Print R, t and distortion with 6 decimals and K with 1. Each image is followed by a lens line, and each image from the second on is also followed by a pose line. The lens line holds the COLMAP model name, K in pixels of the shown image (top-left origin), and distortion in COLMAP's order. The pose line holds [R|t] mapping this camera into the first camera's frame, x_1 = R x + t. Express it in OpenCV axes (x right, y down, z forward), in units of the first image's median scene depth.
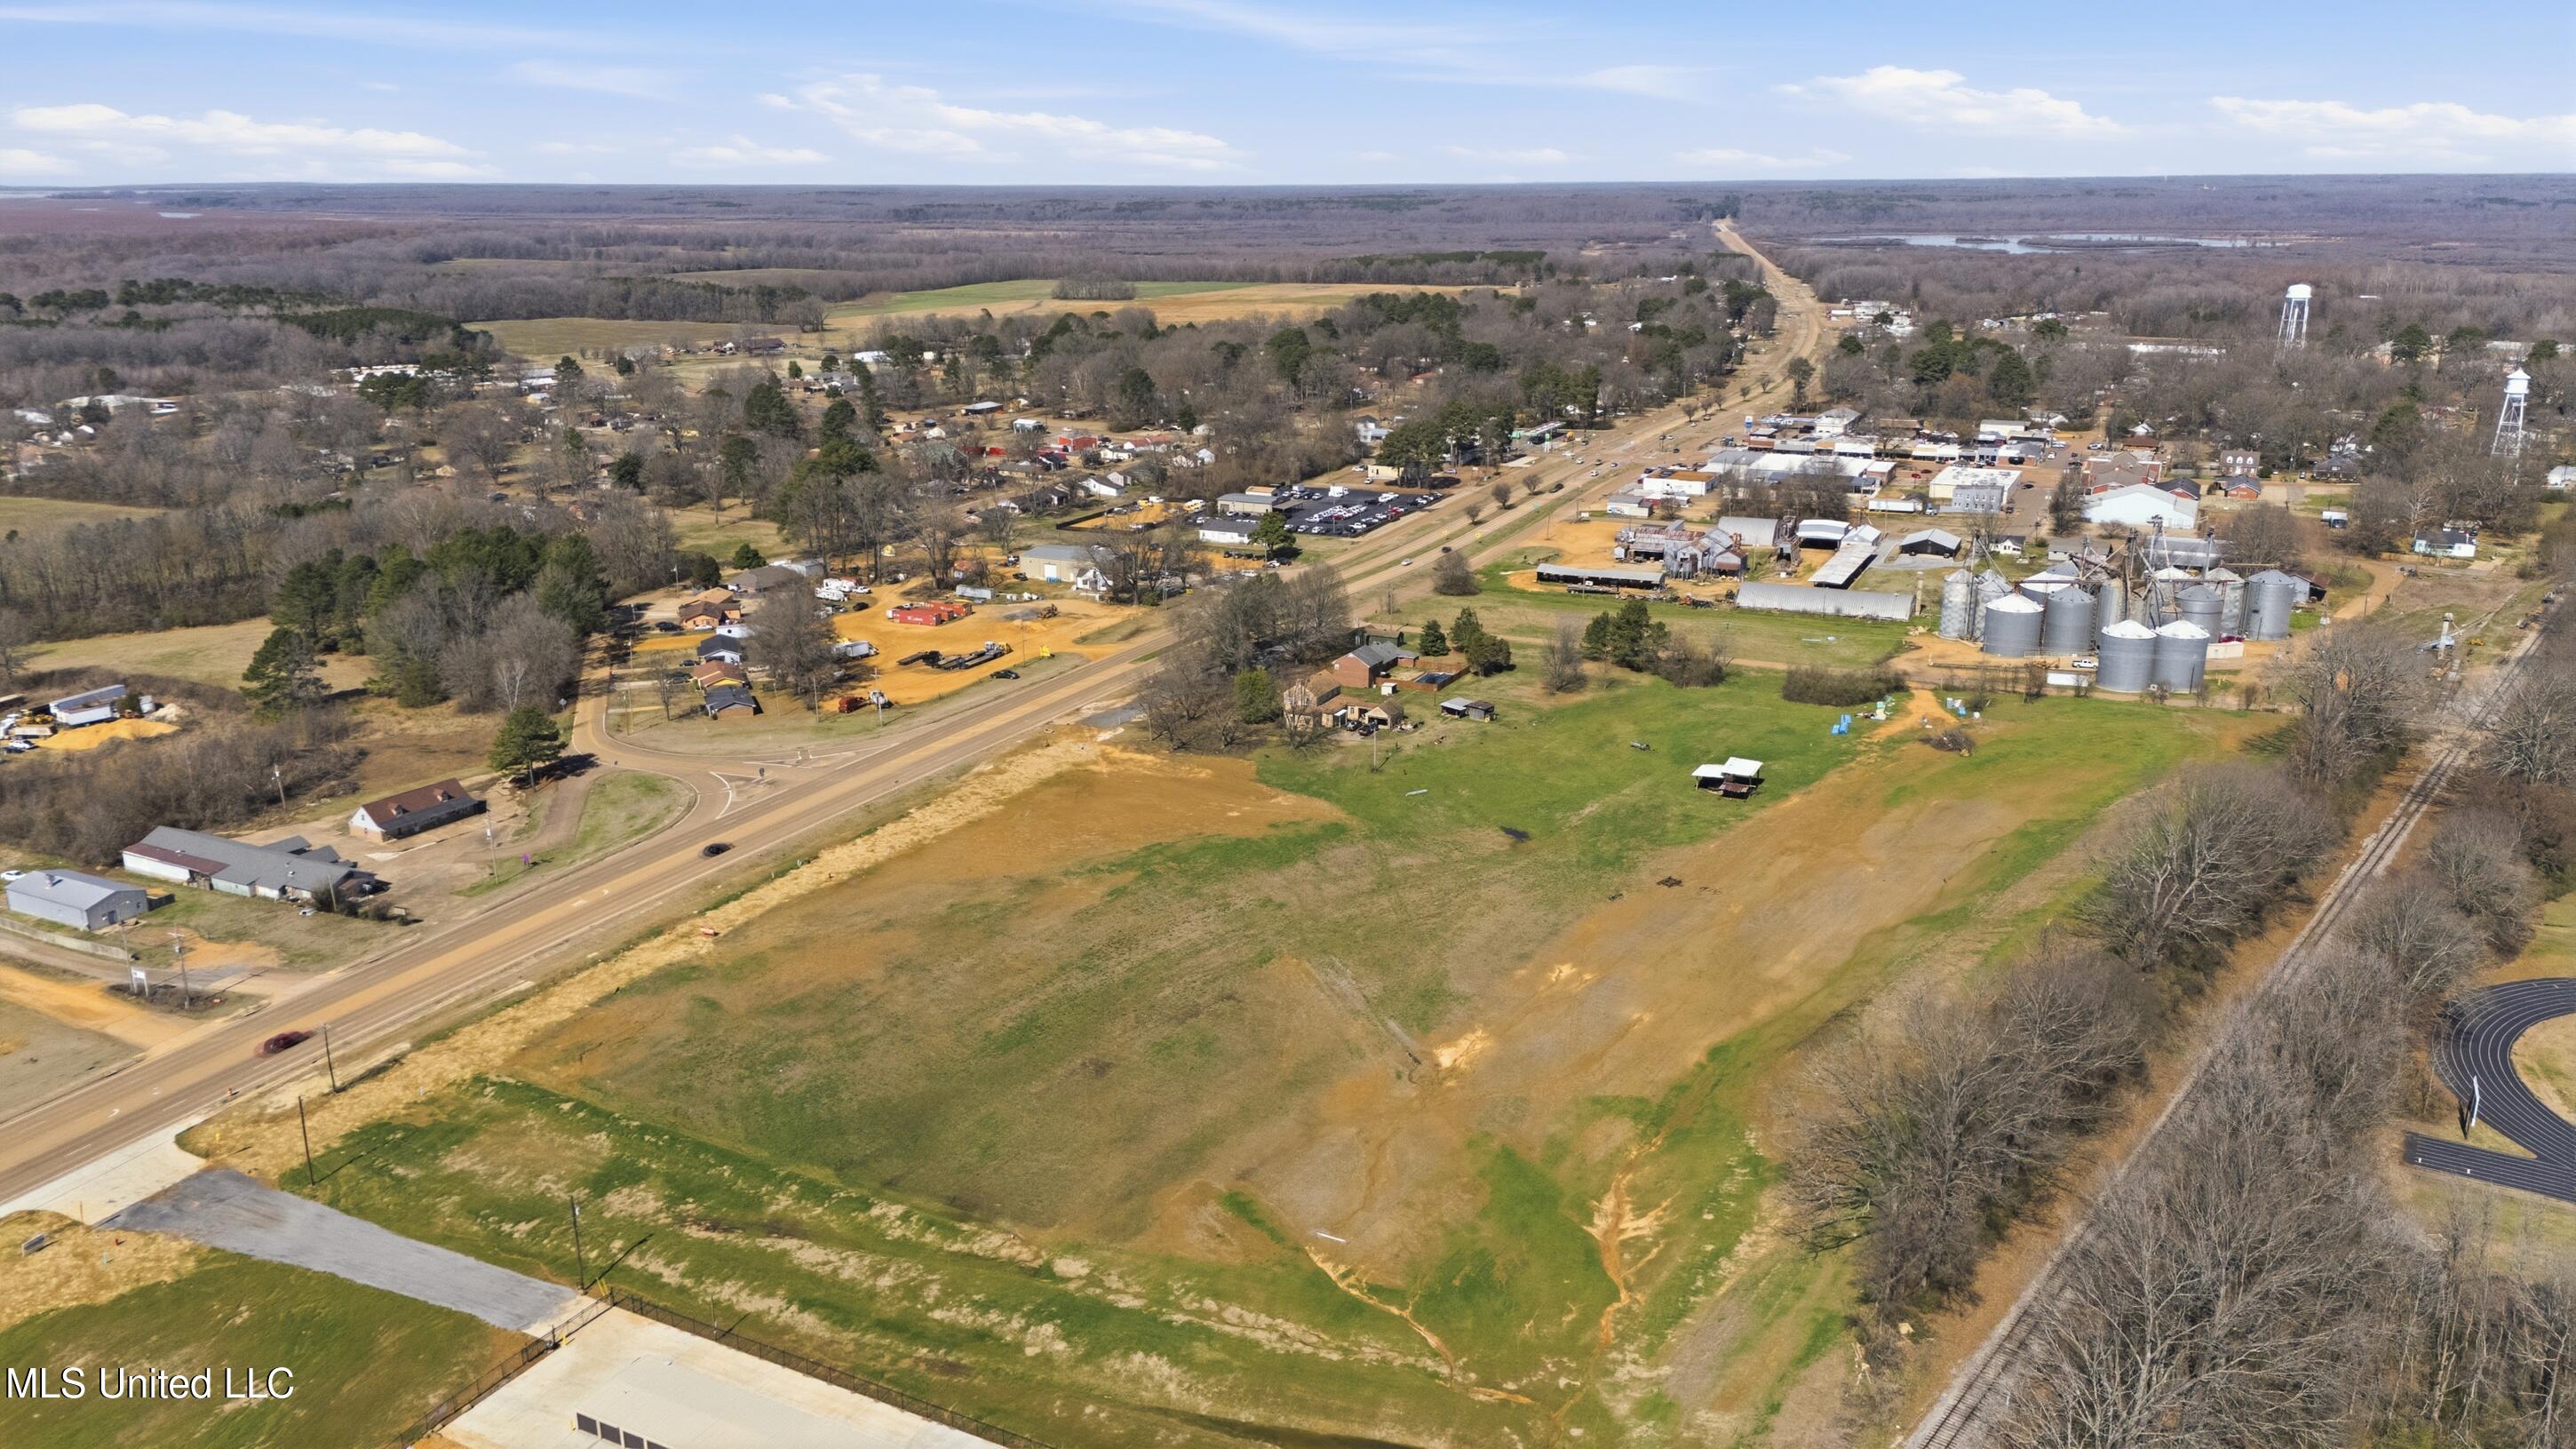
lens RADIAL K [[1884.2, 0, 1283.0], [0, 1884.2, 728.4], [0, 0, 1]] dist [0.082937, -0.083526]
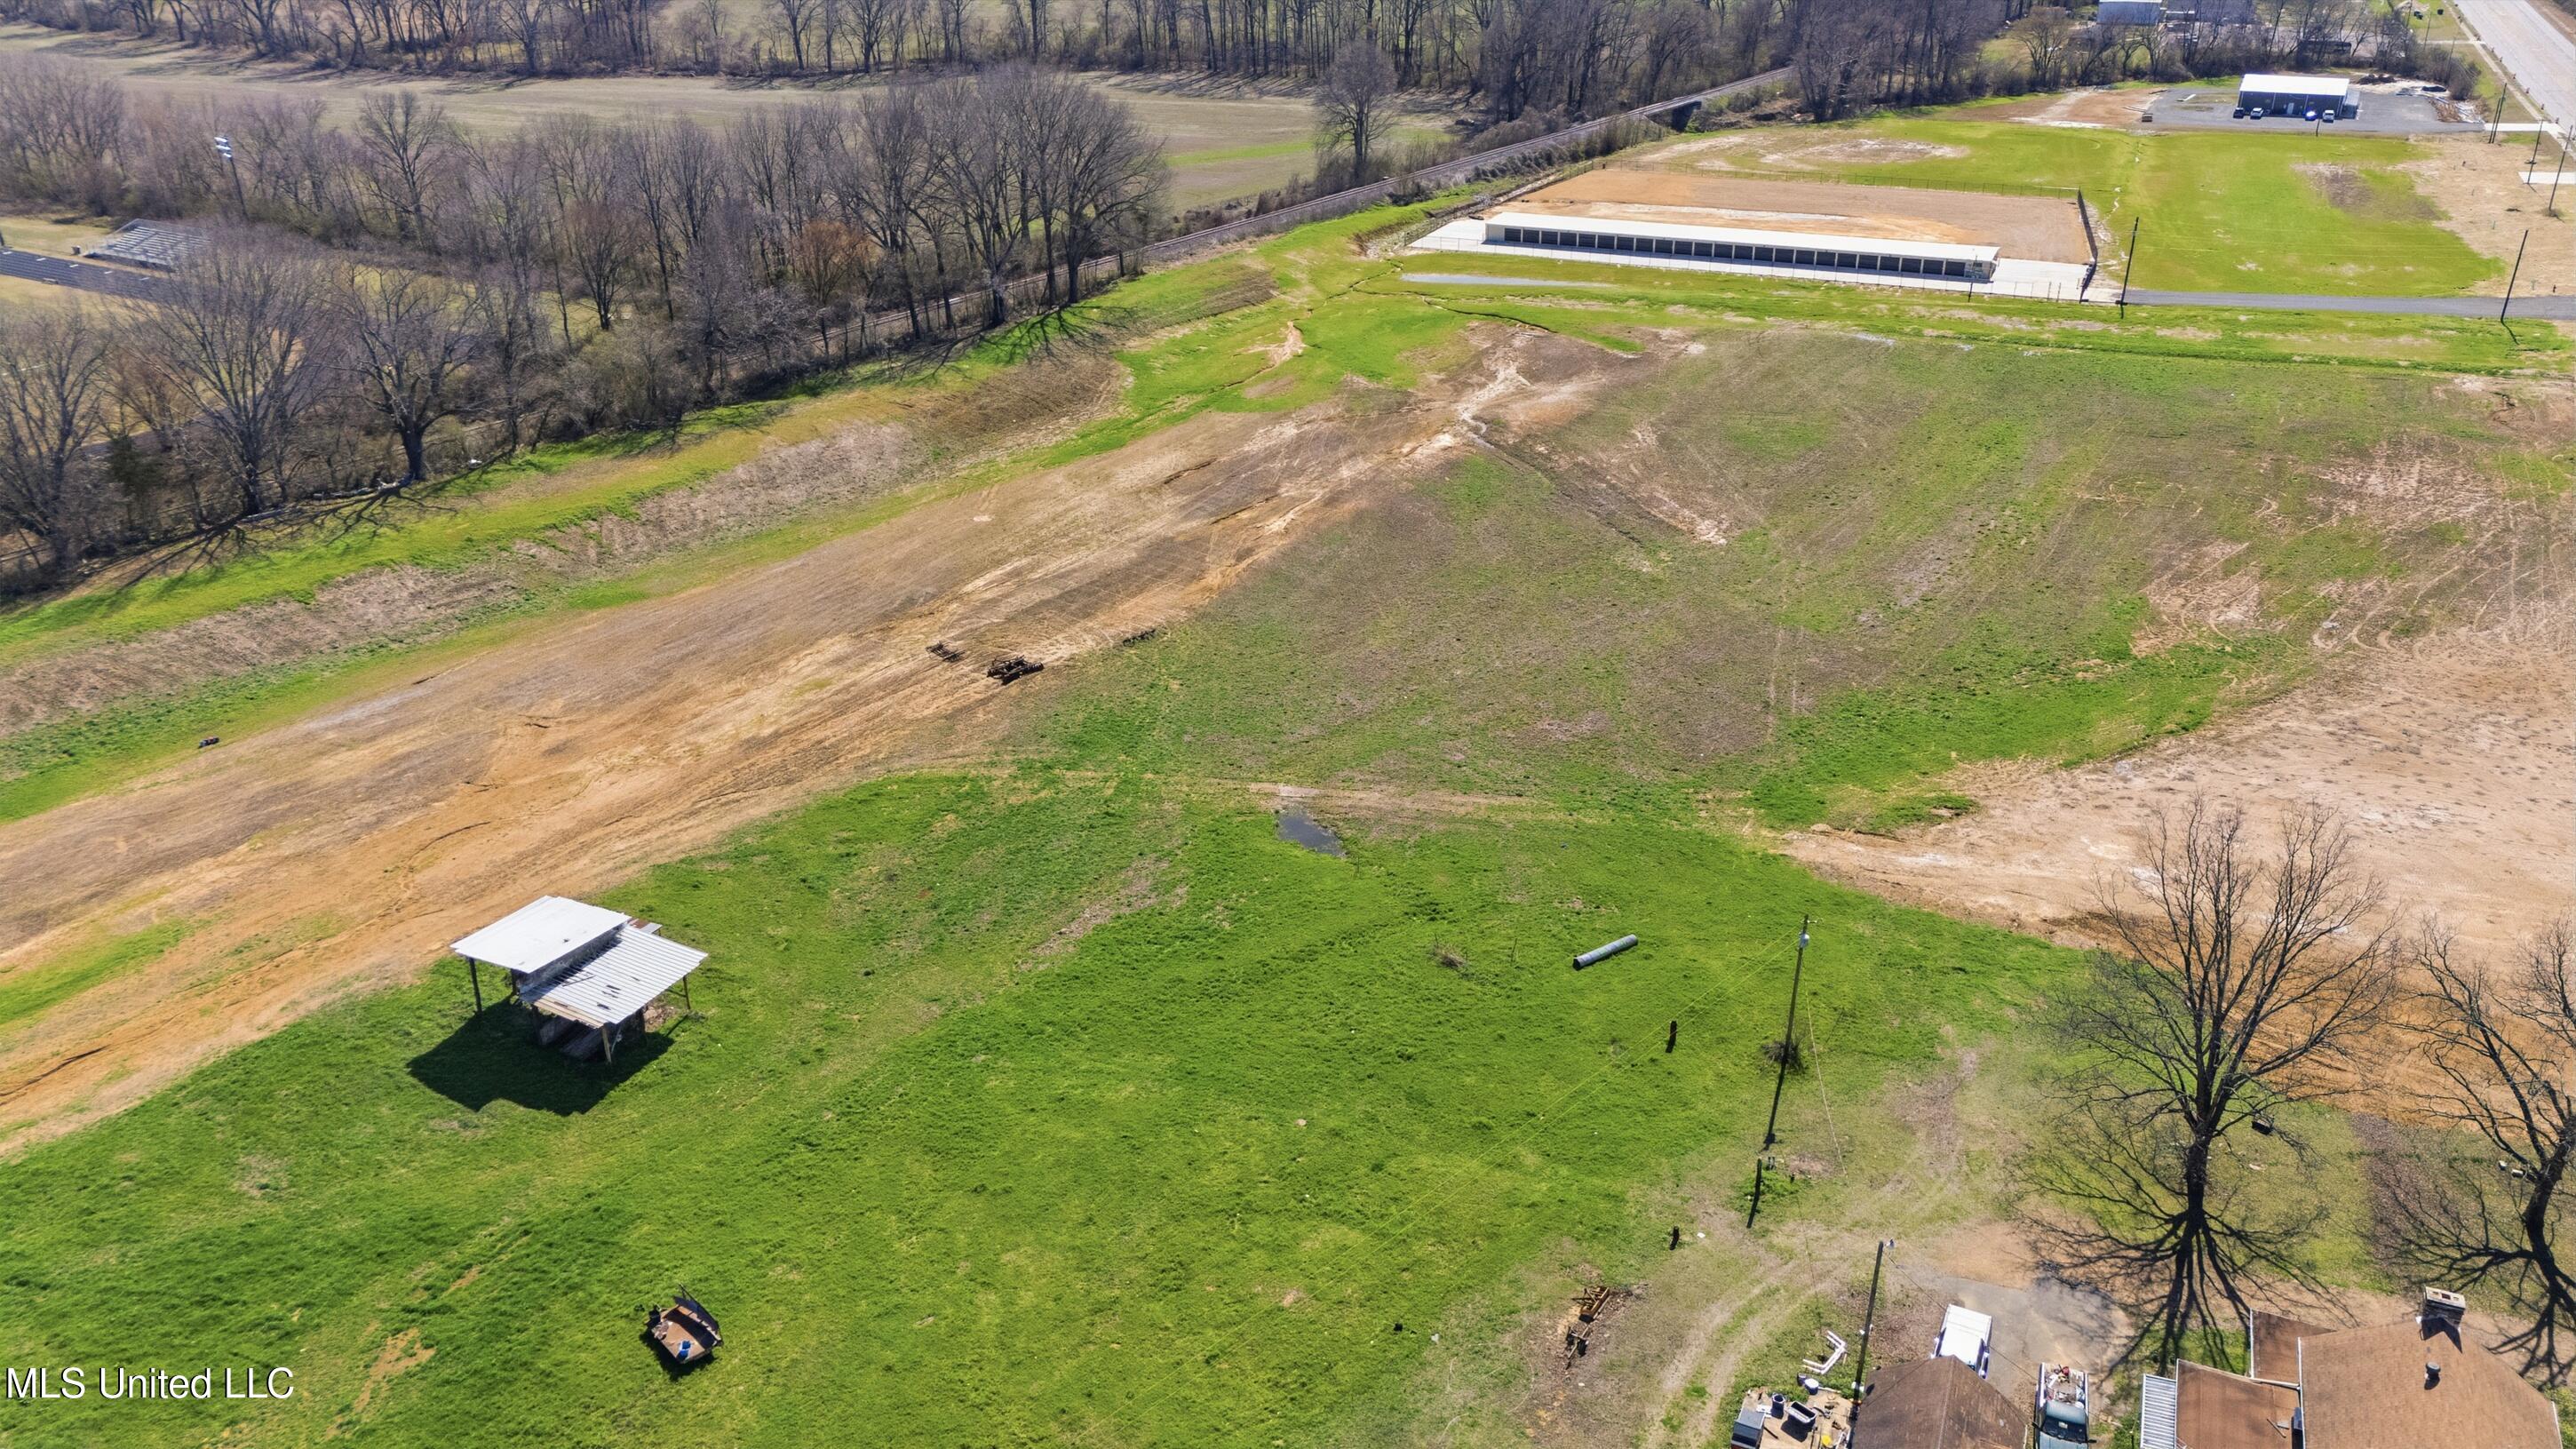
lens RADIAL K [[1884.2, 0, 1288.3], [0, 1884.2, 732.8], [0, 0, 1]] dist [0.082937, -0.083526]
pose [[-0.998777, 0.038575, -0.030915, 0.125781], [0.007134, 0.731301, 0.682017, -0.197486], [0.048917, 0.680963, -0.730682, 1.146718]]
